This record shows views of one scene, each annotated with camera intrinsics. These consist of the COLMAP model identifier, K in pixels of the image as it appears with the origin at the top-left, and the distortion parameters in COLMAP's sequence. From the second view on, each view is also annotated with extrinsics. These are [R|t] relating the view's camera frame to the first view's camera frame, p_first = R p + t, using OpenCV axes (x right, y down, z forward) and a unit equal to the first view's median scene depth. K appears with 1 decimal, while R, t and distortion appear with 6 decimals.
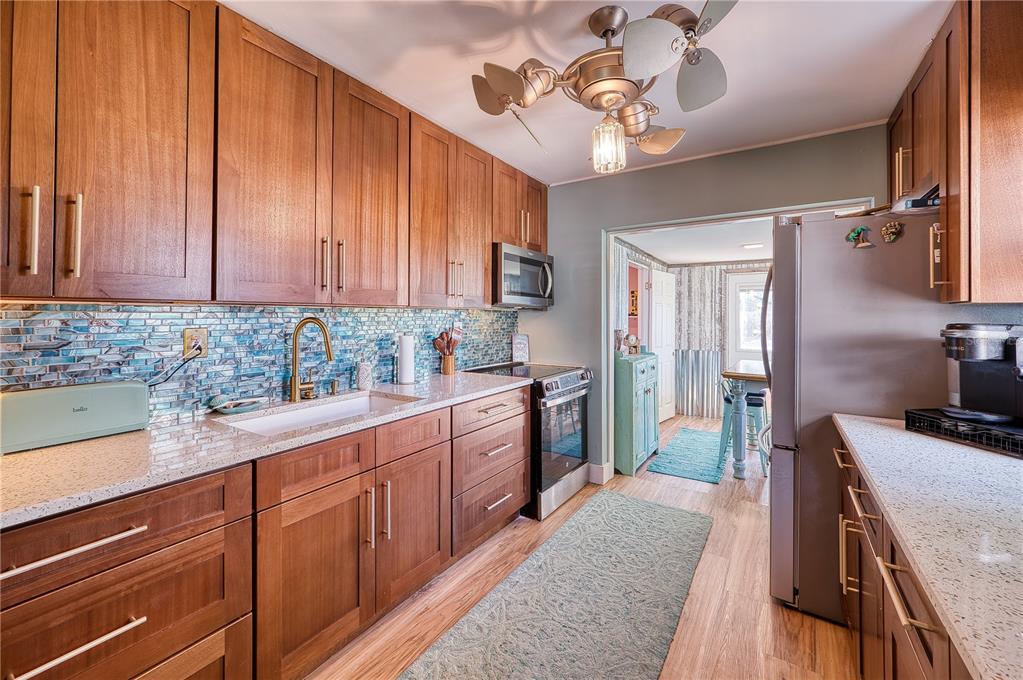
lens RADIAL K [[424.3, 0, 509.8], [0, 424.3, 313.9], [0, 0, 1]] dist [-0.000259, 0.000547]
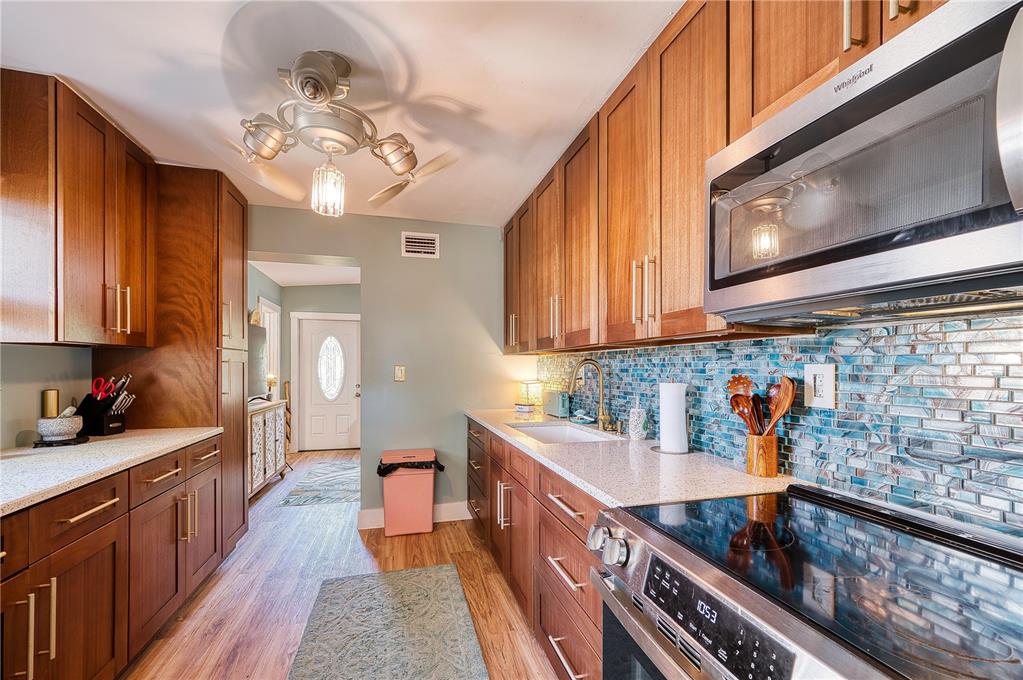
lens RADIAL K [[424.2, 0, 509.7], [0, 424.2, 369.2], [0, 0, 1]] dist [-0.000263, 0.000087]
pose [[-0.665761, 0.003155, -0.746159, 0.299967], [0.004063, 0.999992, 0.000603, 0.018202], [0.746154, -0.002630, -0.665768, 0.846026]]
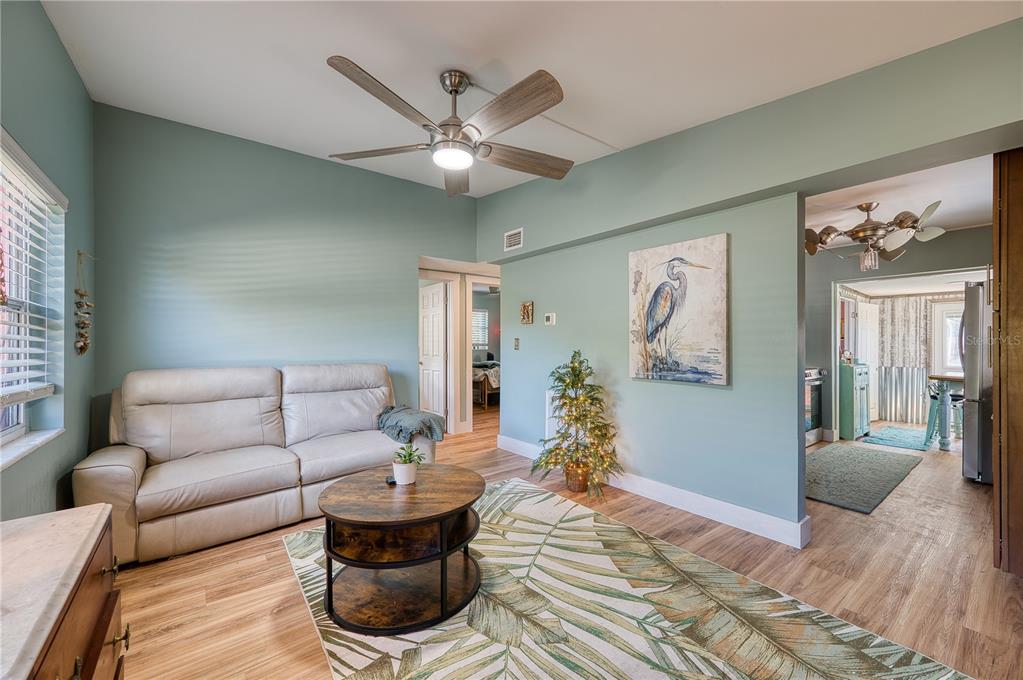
lens RADIAL K [[404.8, 0, 511.5], [0, 404.8, 340.0], [0, 0, 1]] dist [0.000327, 0.000240]
pose [[0.946045, 0.001042, -0.324033, -0.363469], [-0.001903, 0.999995, -0.002340, 0.021427], [0.324029, 0.002830, 0.946043, -0.700484]]
